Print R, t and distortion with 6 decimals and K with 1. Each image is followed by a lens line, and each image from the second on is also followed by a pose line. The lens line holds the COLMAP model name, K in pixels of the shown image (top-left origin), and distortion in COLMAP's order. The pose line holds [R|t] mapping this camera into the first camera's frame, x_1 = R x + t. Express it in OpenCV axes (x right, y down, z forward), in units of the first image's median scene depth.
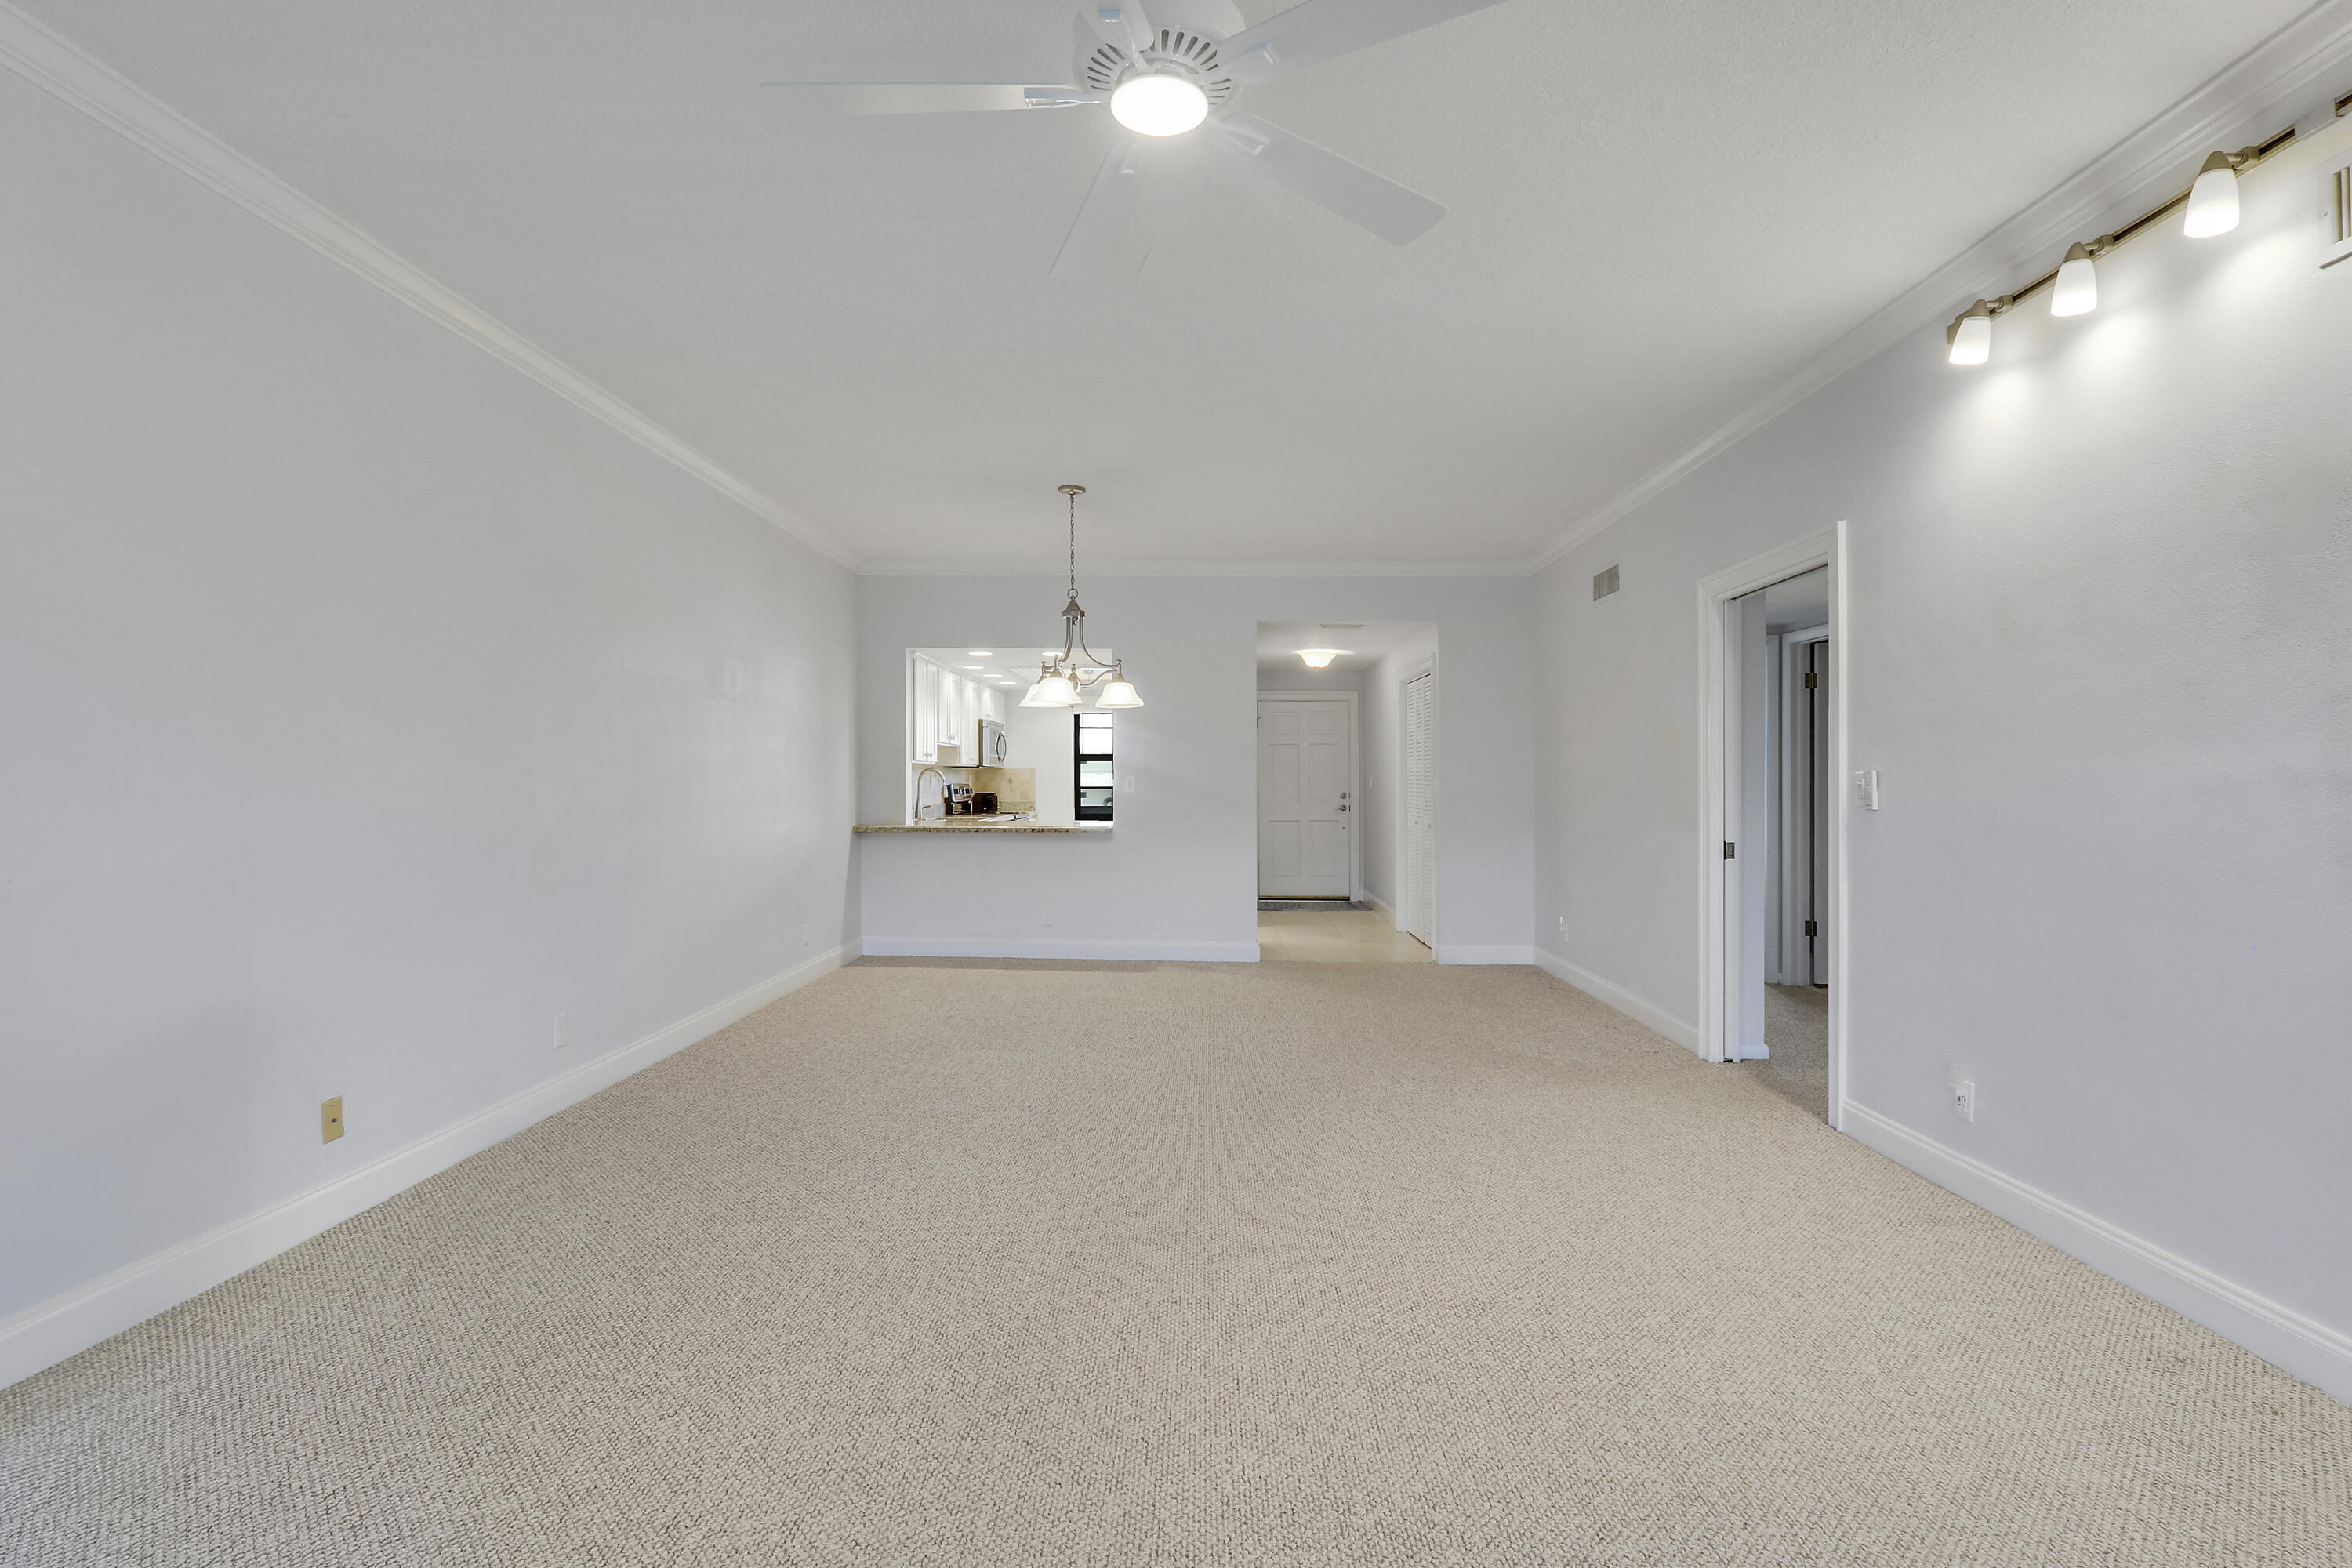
lens RADIAL K [[1095.8, 0, 1194.9], [0, 1095.8, 790.5], [0, 0, 1]] dist [0.000172, -0.013695]
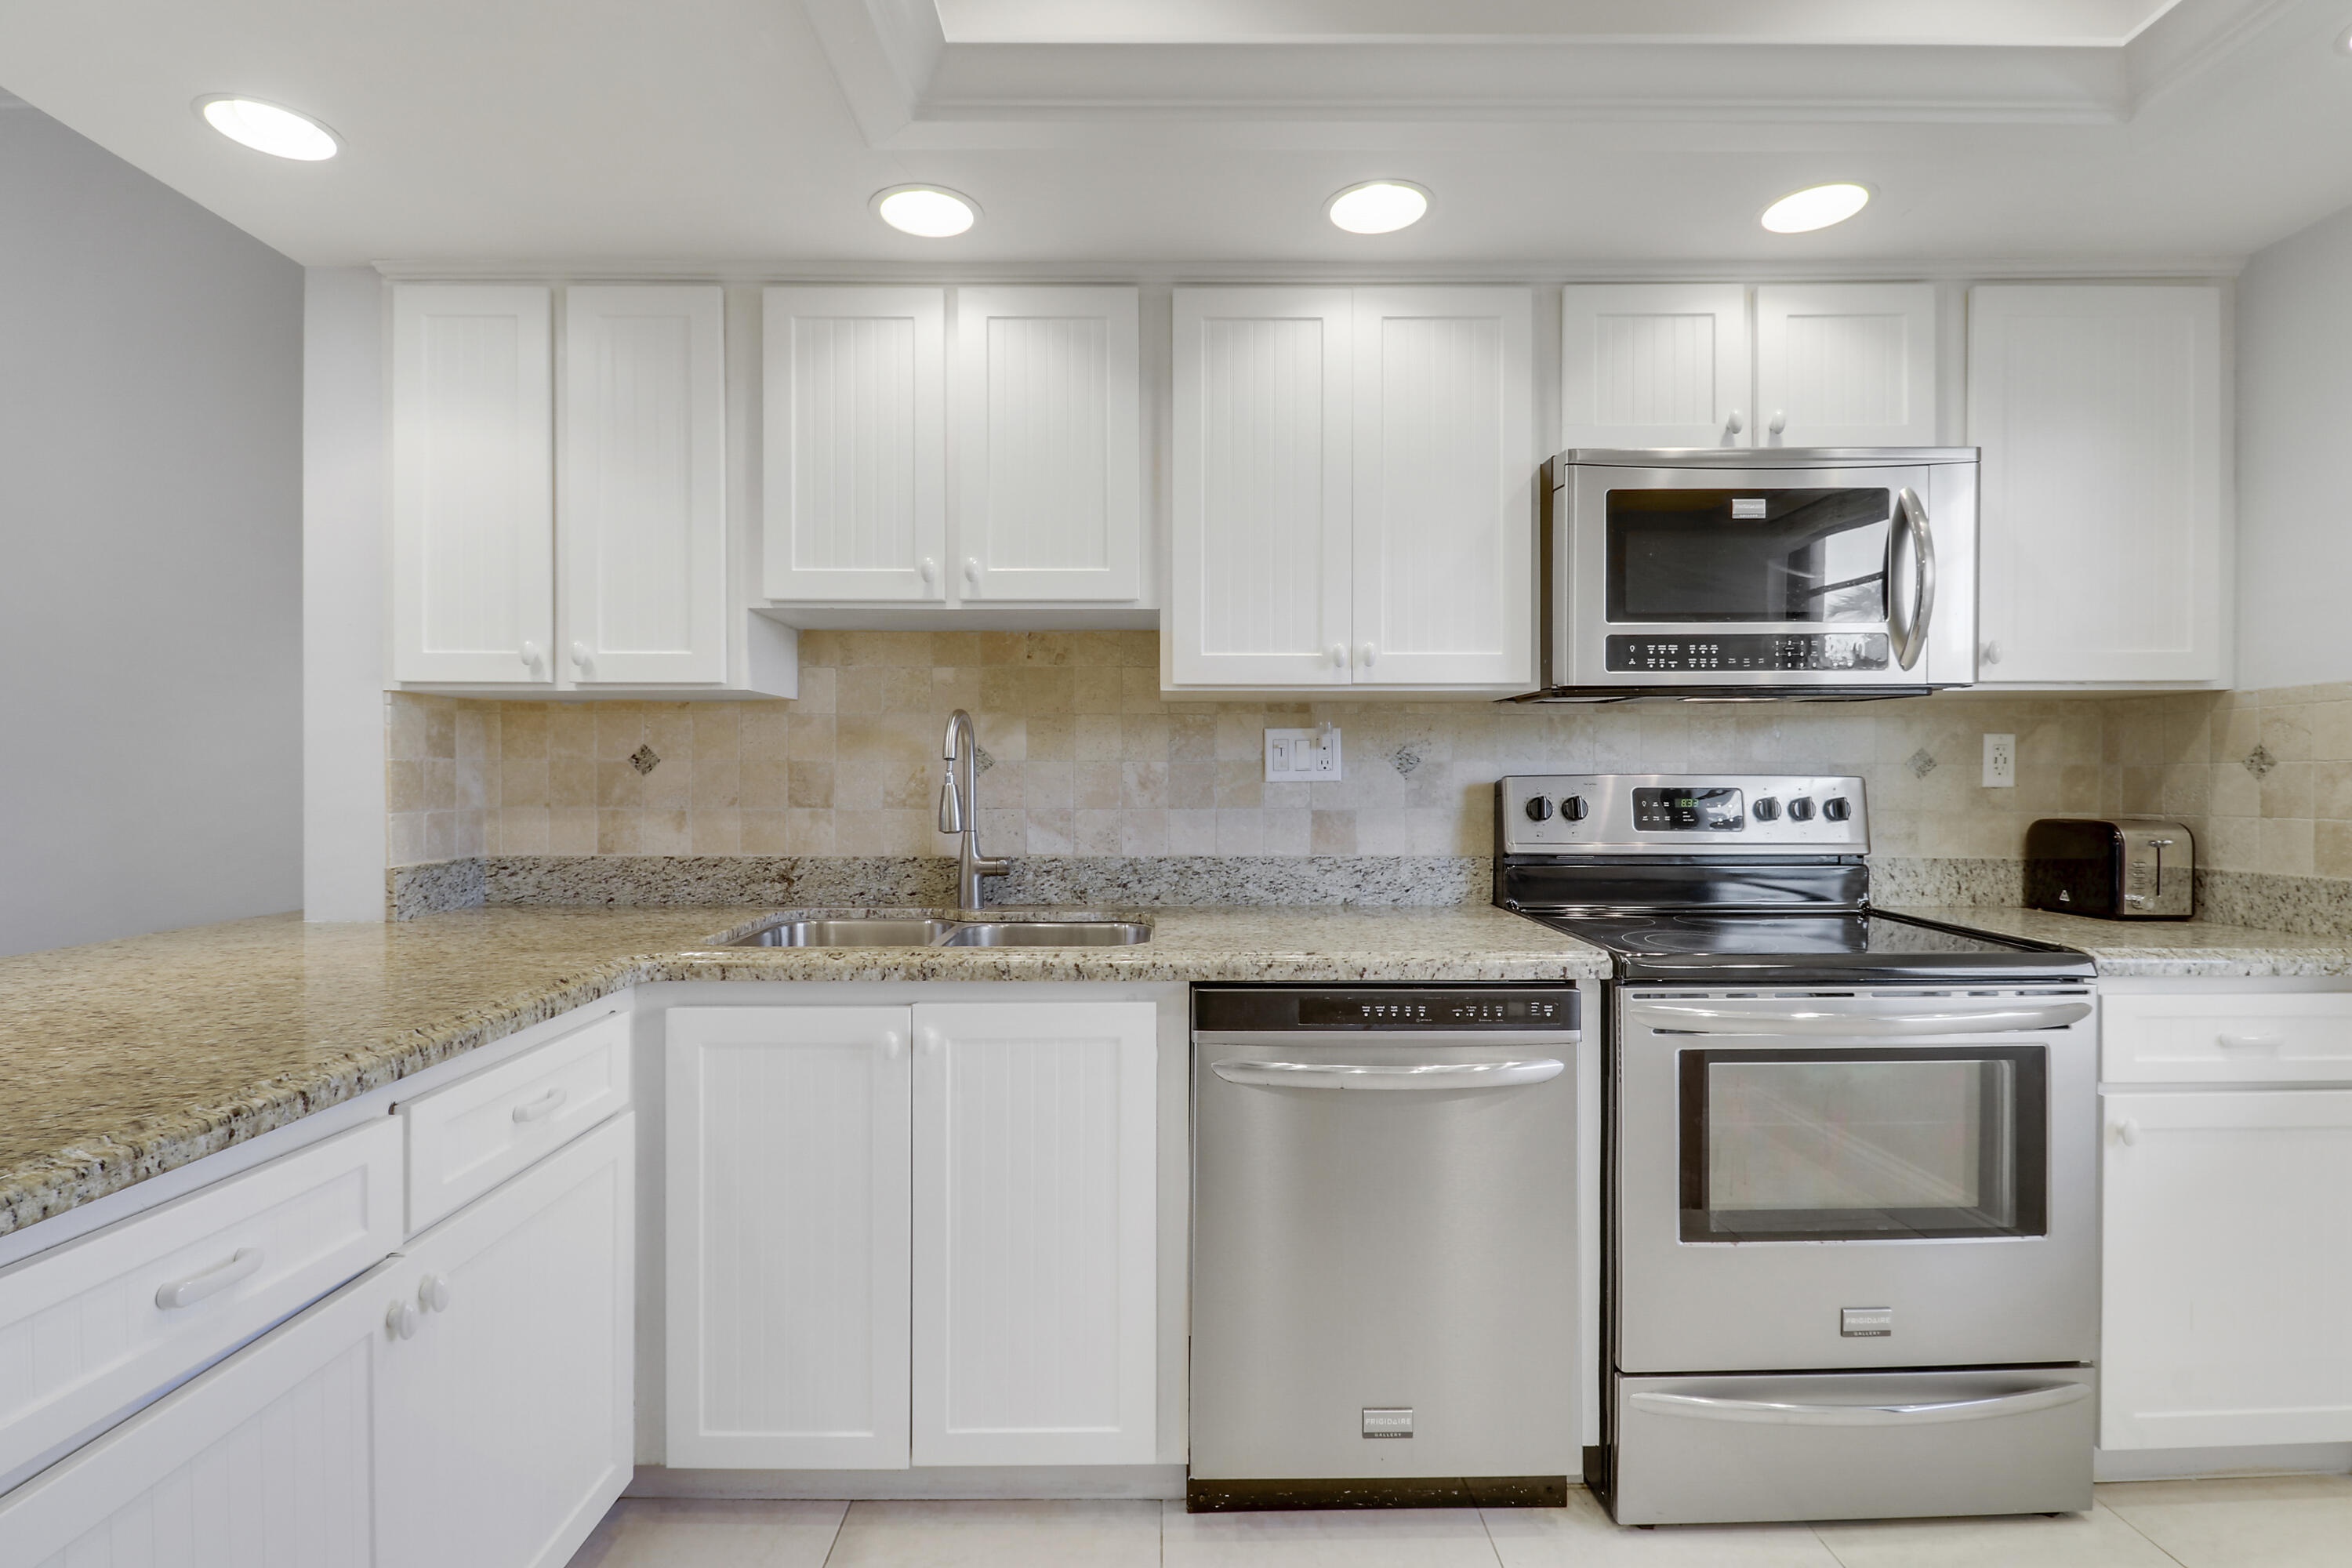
lens RADIAL K [[1110.8, 0, 1162.1], [0, 1110.8, 775.0], [0, 0, 1]] dist [-0.002985, -0.000529]
pose [[0.009884, -0.000793, -0.999951, 0.013880], [-0.009109, 0.999958, -0.000883, -0.006858], [0.999910, 0.009117, 0.009876, 1.251358]]
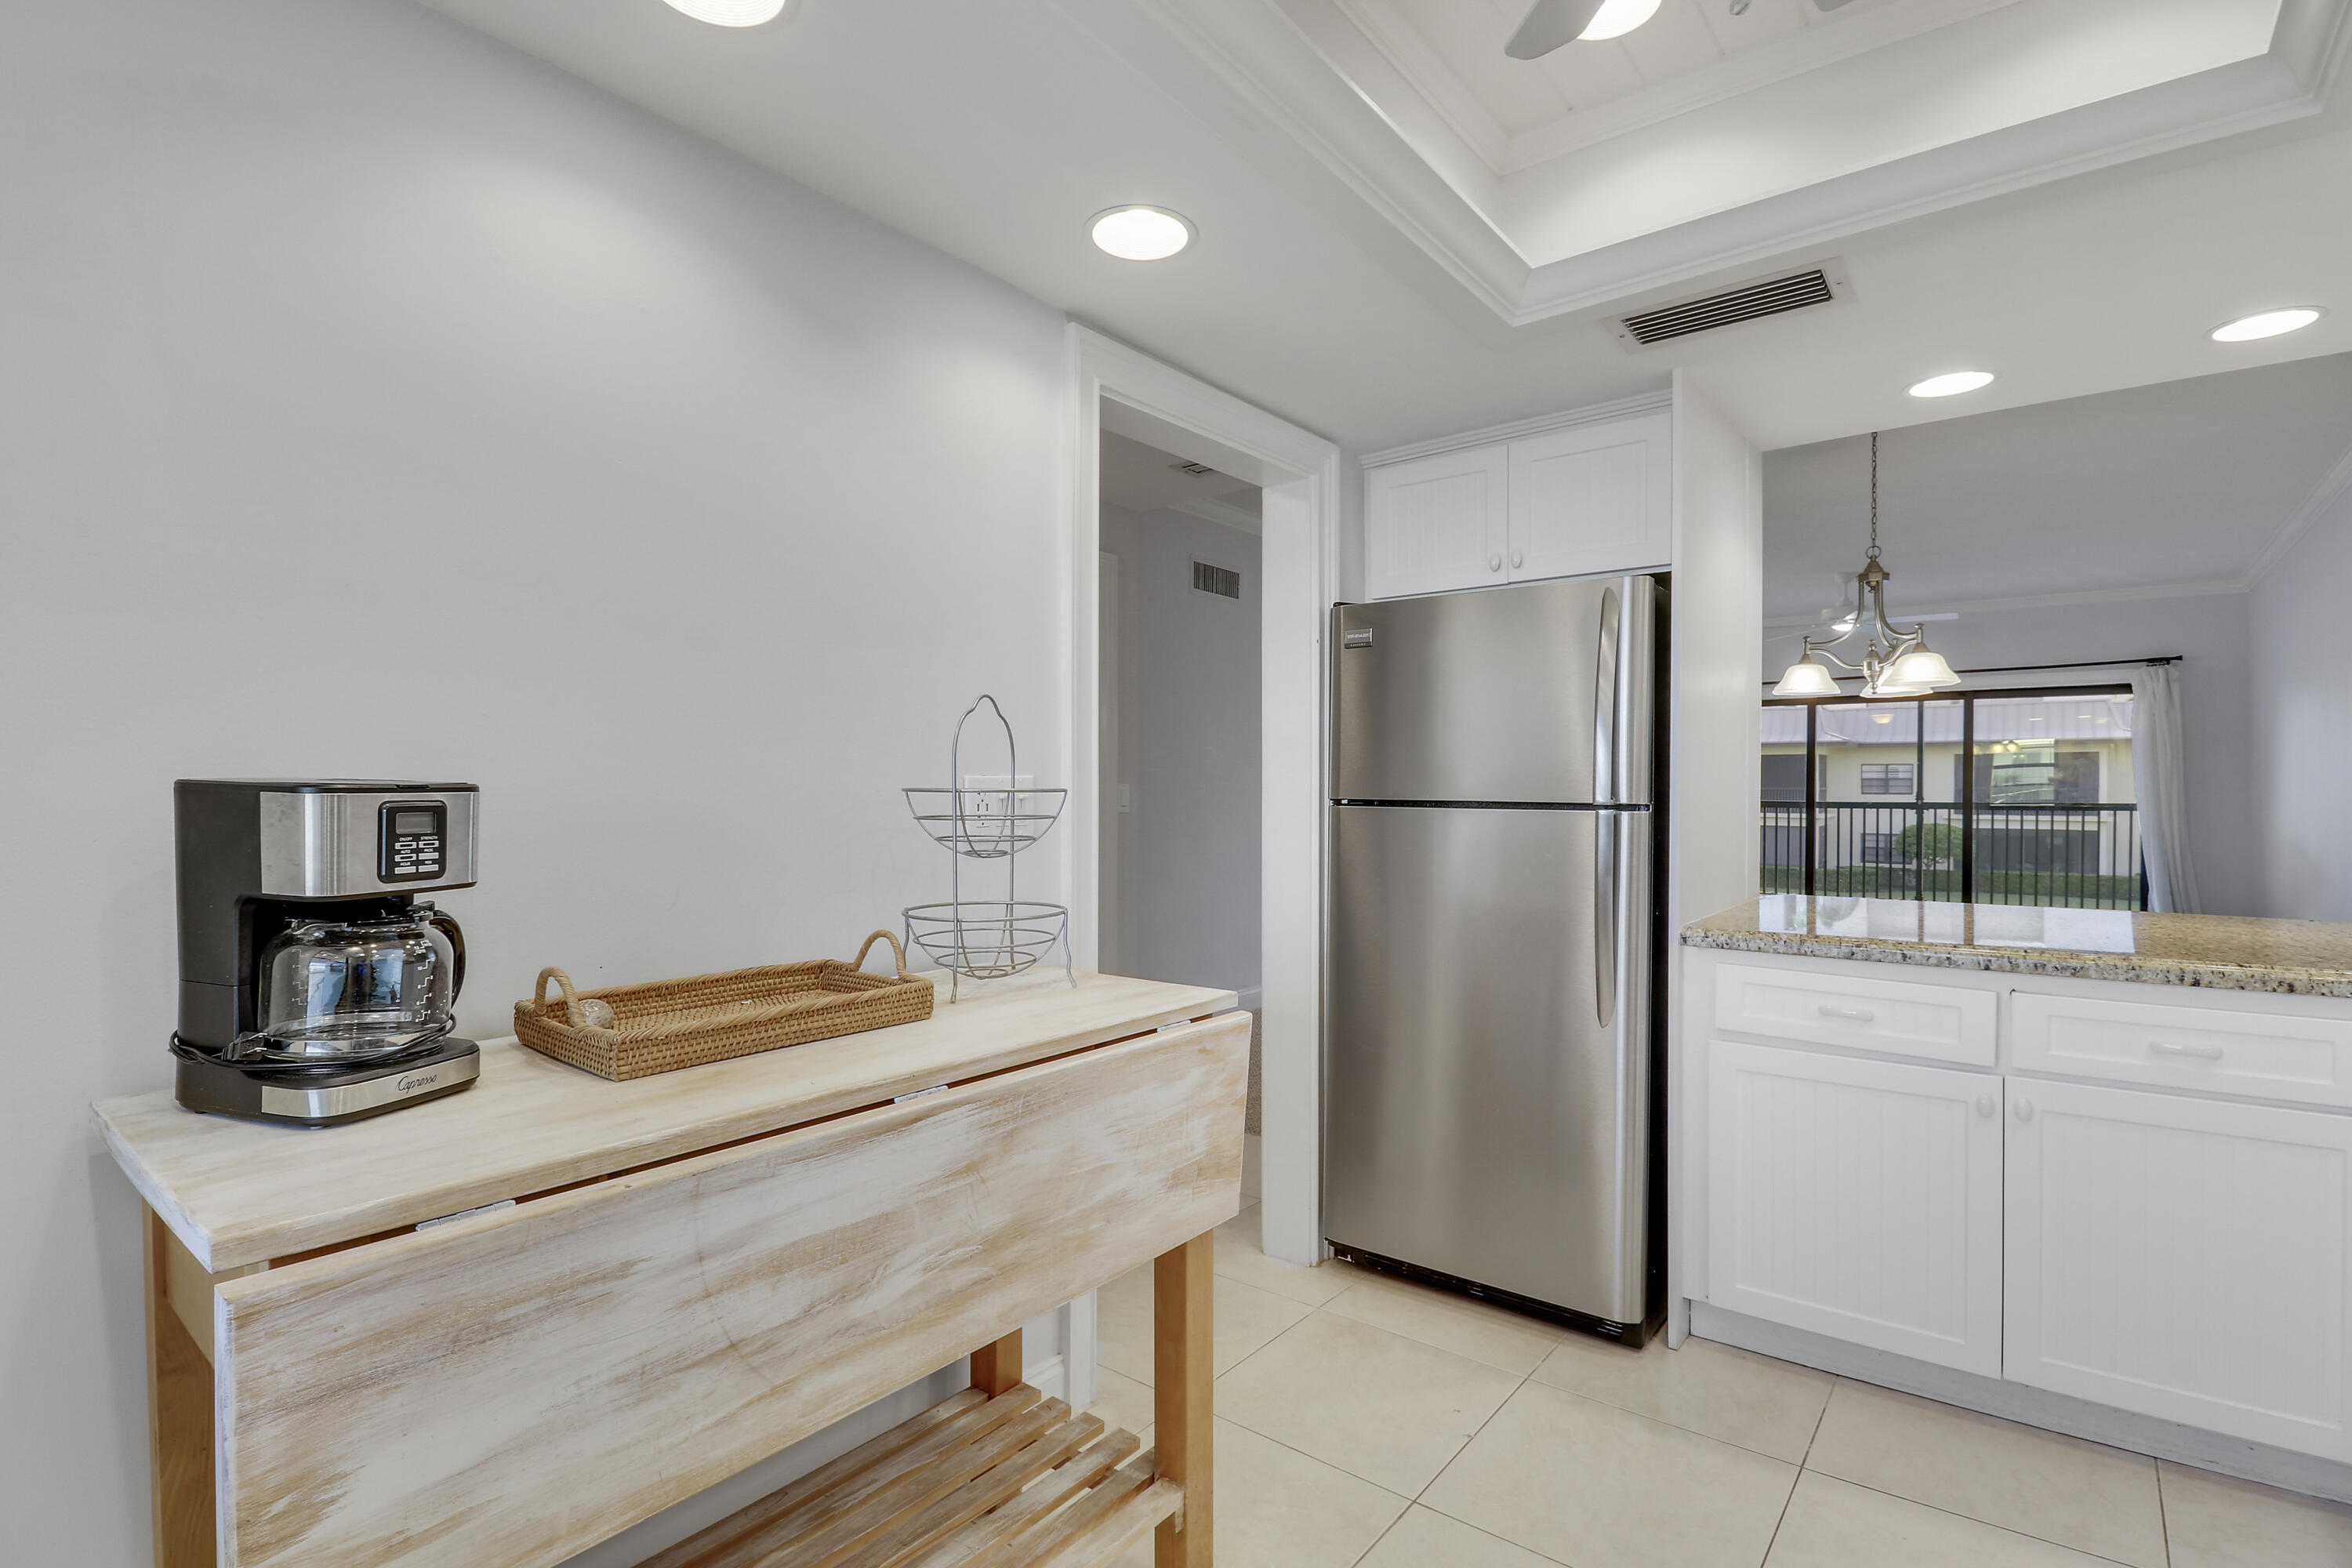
lens RADIAL K [[1090.7, 0, 1185.5], [0, 1090.7, 799.4], [0, 0, 1]] dist [0.024569, -0.024163]
pose [[-0.788232, -0.004152, 0.615364, -0.159790], [0.007399, 0.999841, 0.016224, -0.011877], [-0.615333, 0.017341, -0.788076, 1.490605]]
